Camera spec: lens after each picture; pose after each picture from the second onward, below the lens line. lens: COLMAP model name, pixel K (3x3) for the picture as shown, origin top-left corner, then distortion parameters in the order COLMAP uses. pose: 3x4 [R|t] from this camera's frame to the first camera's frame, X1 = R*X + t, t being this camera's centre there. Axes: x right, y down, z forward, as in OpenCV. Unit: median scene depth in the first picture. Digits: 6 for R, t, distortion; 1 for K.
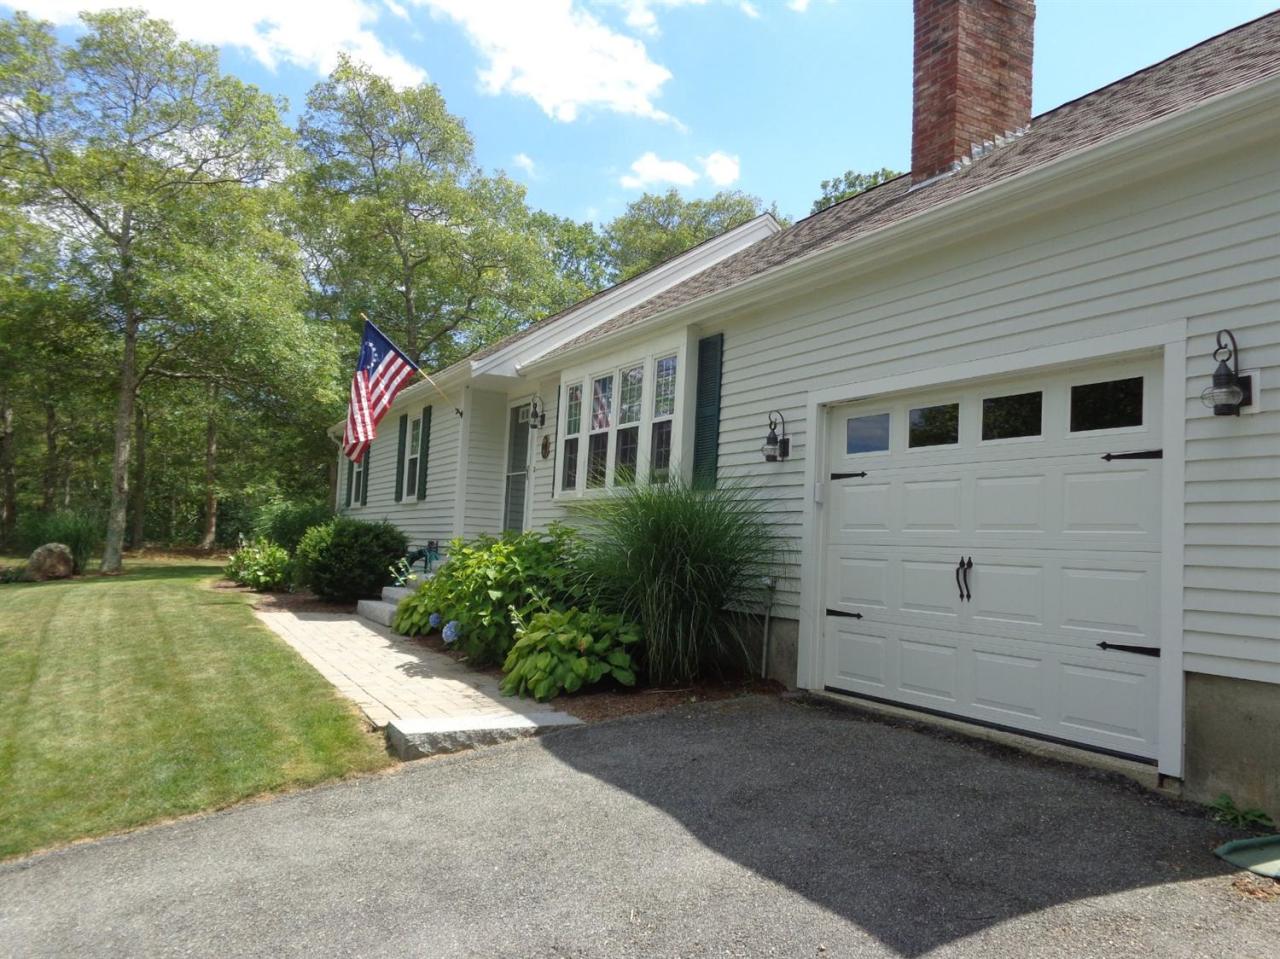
lens RADIAL K [[945.4, 0, 644.7], [0, 945.4, 485.6], [0, 0, 1]] dist [-0.005373, 0.000282]
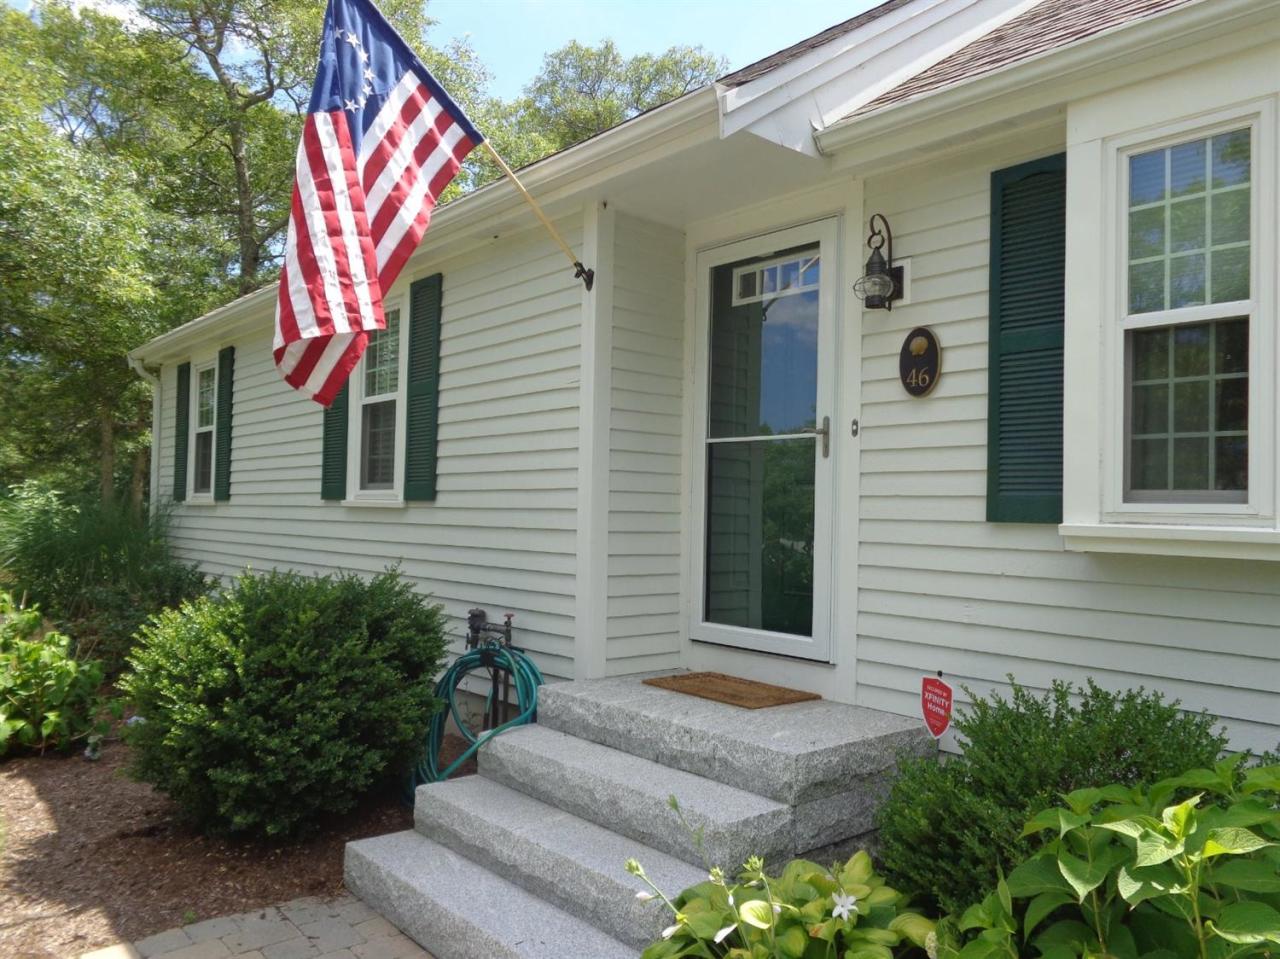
lens RADIAL K [[945.4, 0, 644.7], [0, 945.4, 485.6], [0, 0, 1]] dist [-0.005373, 0.000282]
pose [[0.976261, -0.020795, 0.215598, -0.242429], [0.010276, 0.998706, 0.049798, -0.012288], [-0.216355, -0.046400, 0.975212, 0.603257]]
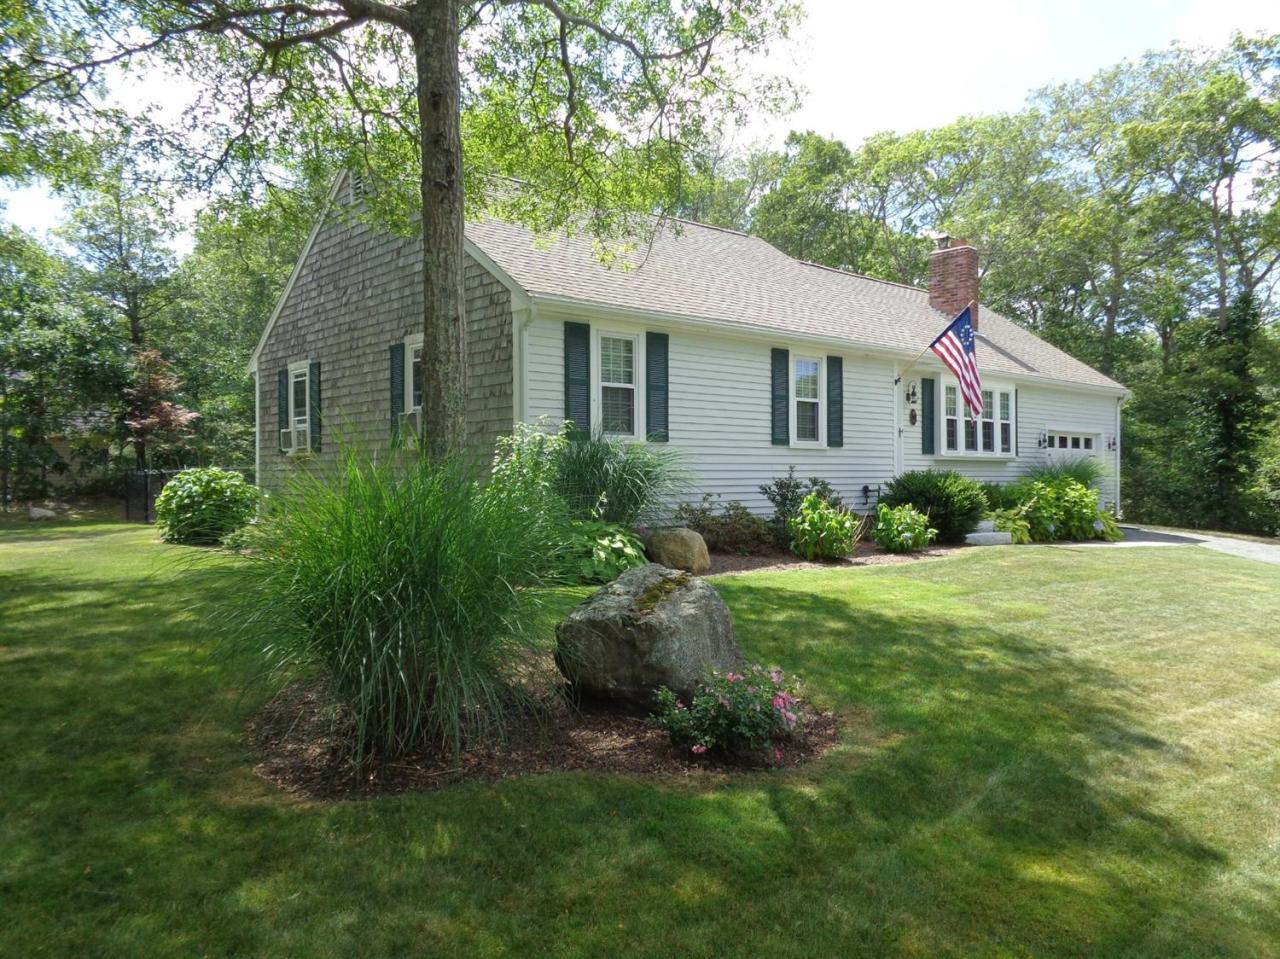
lens RADIAL K [[945.4, 0, 644.7], [0, 945.4, 485.6], [0, 0, 1]] dist [-0.005373, 0.000282]
pose [[-0.233006, -0.059106, 0.970677, -1.255900], [-0.078939, 0.996007, 0.041700, 0.032115], [-0.969266, -0.066908, -0.236742, 1.521183]]
